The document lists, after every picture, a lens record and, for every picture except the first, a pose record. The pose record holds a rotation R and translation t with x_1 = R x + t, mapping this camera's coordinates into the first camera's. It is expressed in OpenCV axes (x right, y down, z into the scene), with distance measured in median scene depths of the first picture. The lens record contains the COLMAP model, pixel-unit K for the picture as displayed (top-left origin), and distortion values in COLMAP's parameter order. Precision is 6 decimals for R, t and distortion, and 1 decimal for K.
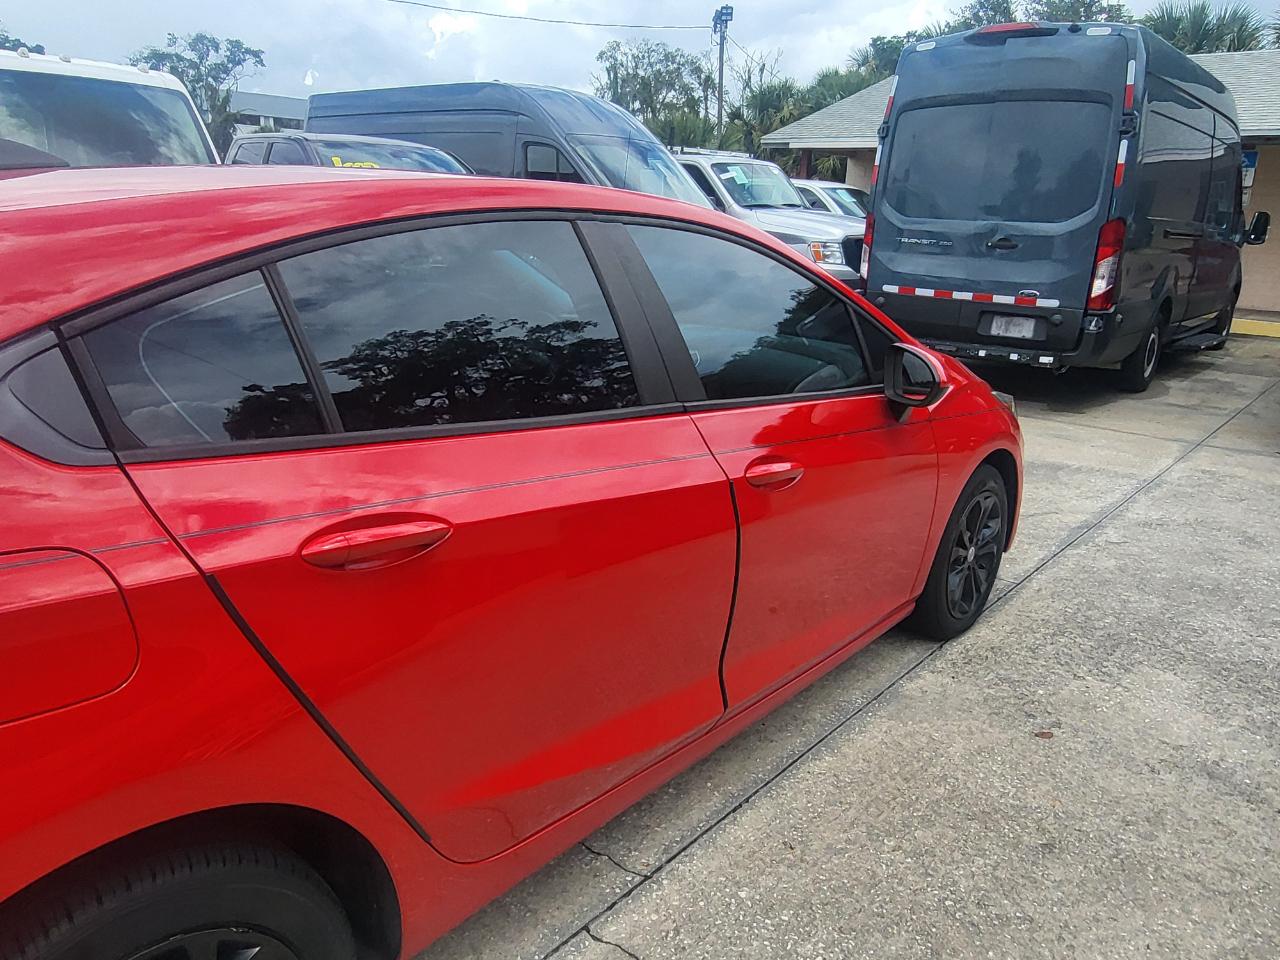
lens RADIAL K [[911.6, 0, 628.1], [0, 911.6, 480.8], [0, 0, 1]] dist [0.006772, -0.007019]
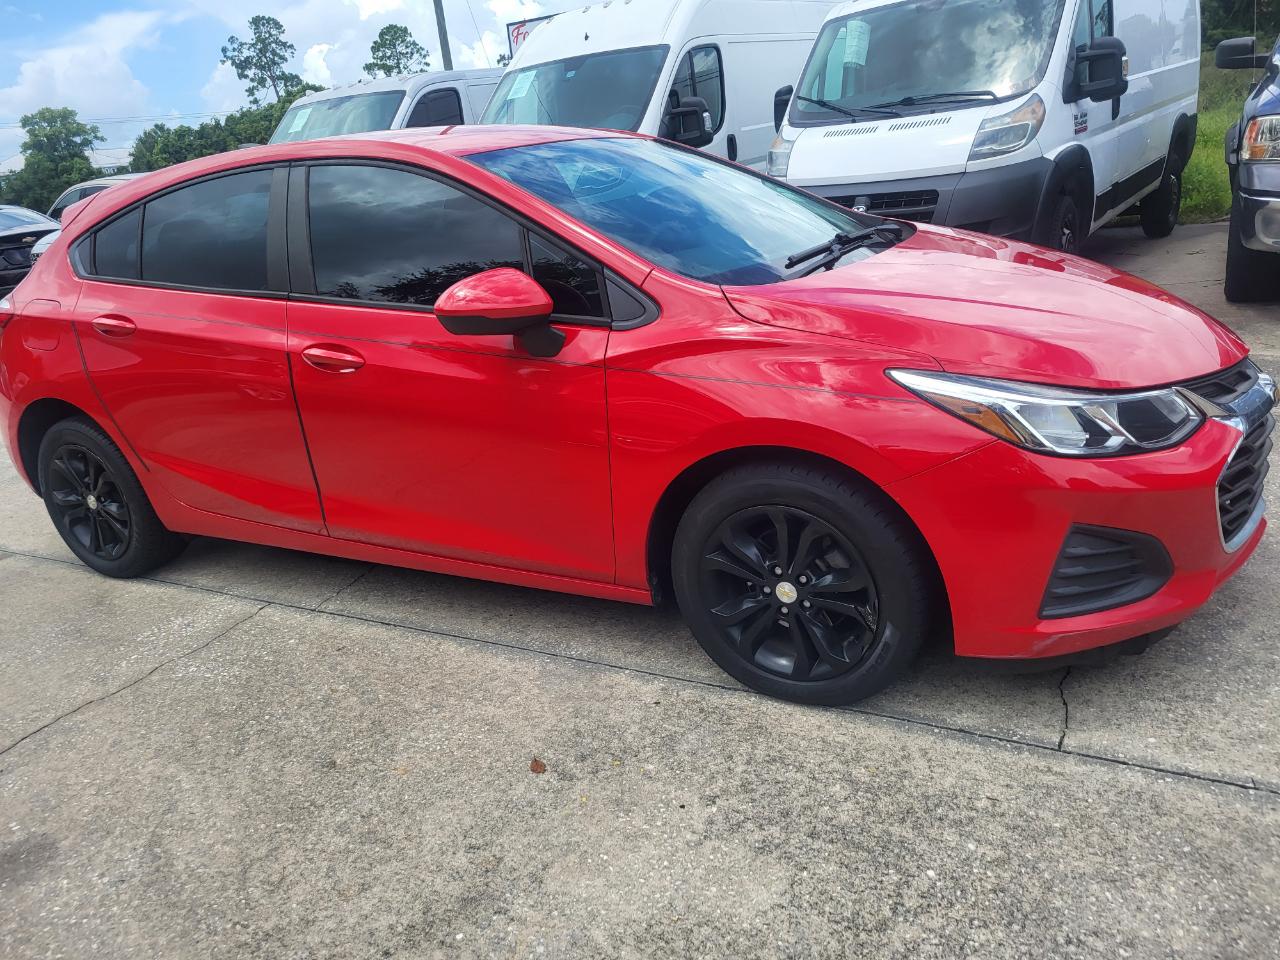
lens RADIAL K [[966.3, 0, 653.5], [0, 966.3, 474.2], [0, 0, 1]] dist [0.039068, -0.011447]
pose [[0.216723, 0.262746, -0.940210, 0.582738], [-0.169680, 0.958579, 0.228768, -0.088851], [0.961374, 0.109956, 0.252329, 0.406774]]
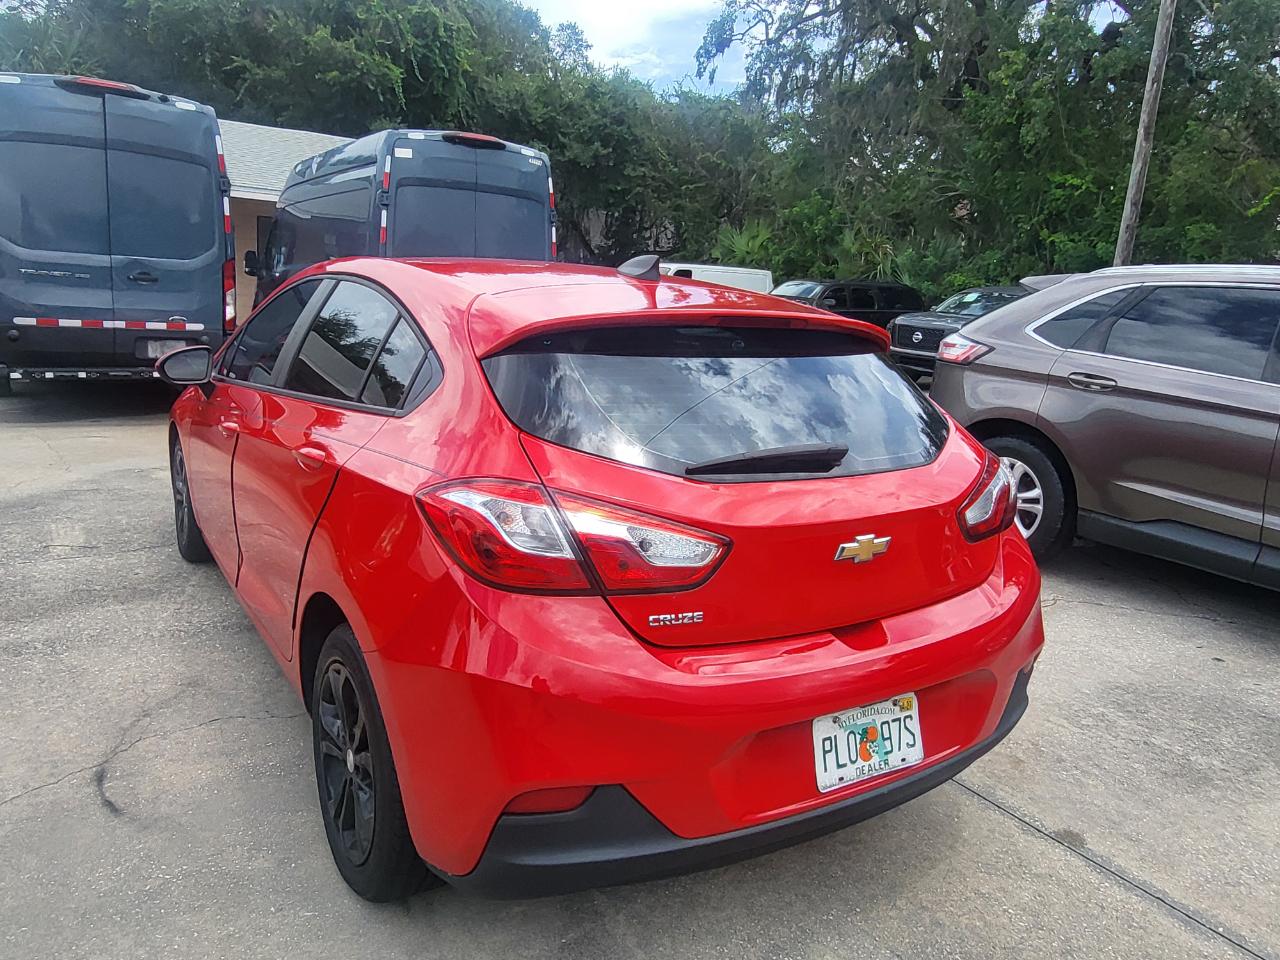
lens RADIAL K [[911.6, 0, 635.6], [0, 911.6, 476.2], [0, 0, 1]] dist [0.006772, -0.007019]
pose [[0.266522, -0.208641, 0.940975, -0.655477], [0.223441, 0.963067, 0.150252, -0.070050], [-0.937571, 0.170207, 0.303298, 0.164085]]
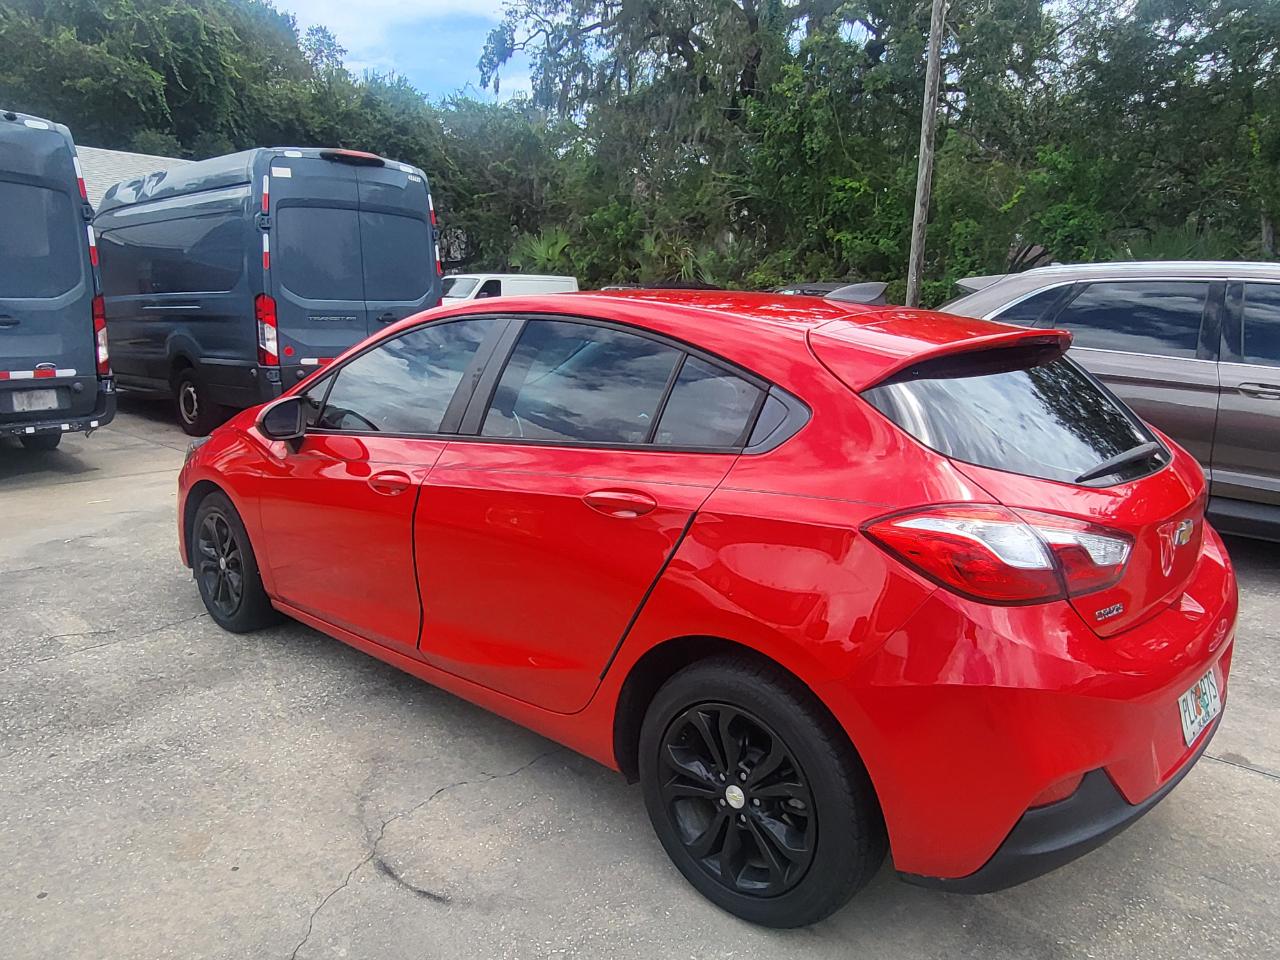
lens RADIAL K [[911.6, 0, 636.3], [0, 911.6, 474.8], [0, 0, 1]] dist [0.006772, -0.007019]
pose [[0.015109, -0.215706, 0.976342, -0.701257], [0.273462, 0.940116, 0.203471, -0.143131], [-0.961764, 0.263918, 0.073191, 0.388367]]
